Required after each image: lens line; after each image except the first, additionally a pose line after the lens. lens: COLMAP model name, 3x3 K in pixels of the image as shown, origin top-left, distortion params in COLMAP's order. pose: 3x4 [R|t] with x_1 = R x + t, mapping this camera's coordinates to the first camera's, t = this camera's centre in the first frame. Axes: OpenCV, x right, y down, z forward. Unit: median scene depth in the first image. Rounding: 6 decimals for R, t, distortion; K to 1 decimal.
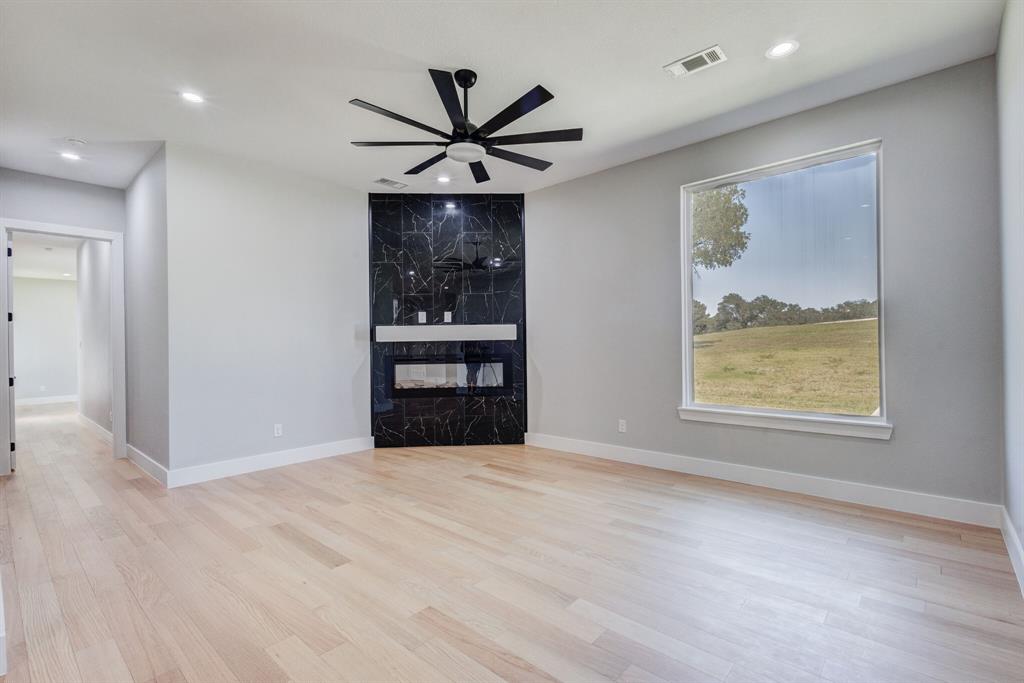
lens RADIAL K [[474.0, 0, 514.4], [0, 474.0, 341.4], [0, 0, 1]] dist [0.003982, 0.000106]
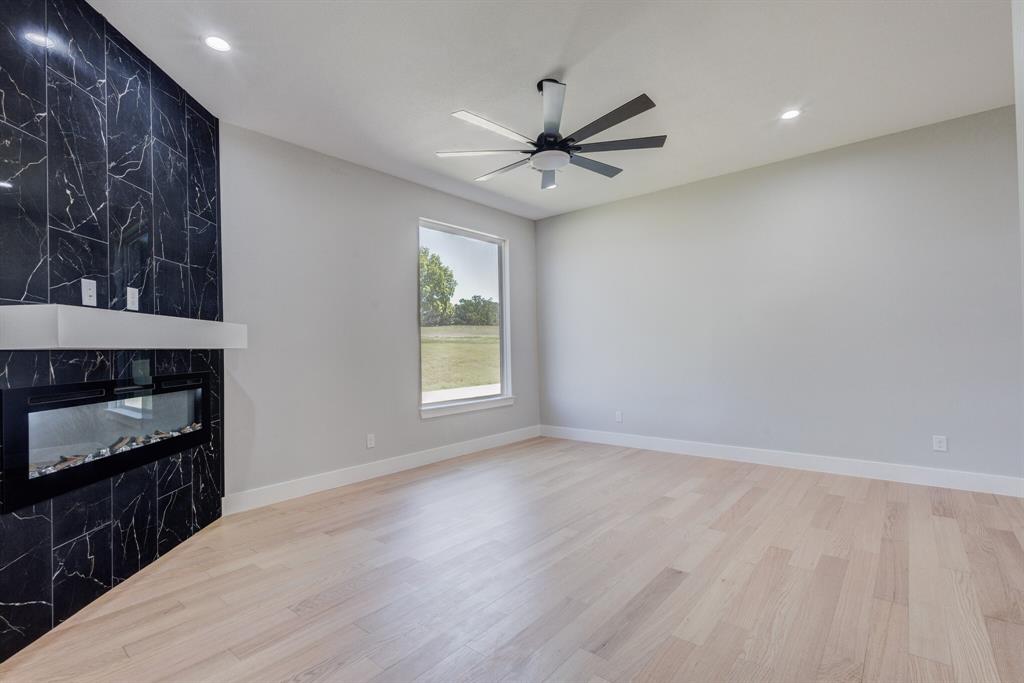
lens RADIAL K [[469.8, 0, 514.7], [0, 469.8, 341.0], [0, 0, 1]] dist [0.004082, -0.000646]
pose [[-0.034934, 0.032131, 0.998873, -0.623893], [0.017099, 0.999356, -0.031548, 0.012108], [-0.999243, 0.015978, -0.035461, 0.637917]]
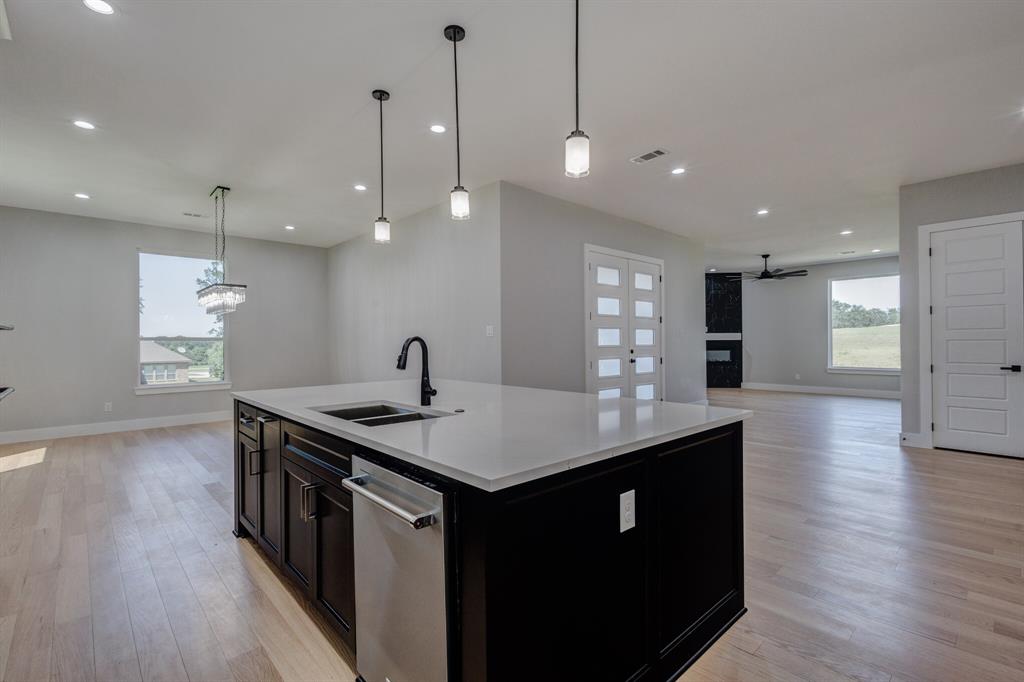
lens RADIAL K [[474.0, 0, 514.4], [0, 474.0, 340.9], [0, 0, 1]] dist [0.003982, 0.000106]
pose [[0.995795, 0.008213, -0.091241, -0.824177], [-0.008109, 0.999966, 0.001510, 0.007110], [0.091250, -0.000763, 0.995828, -1.270095]]
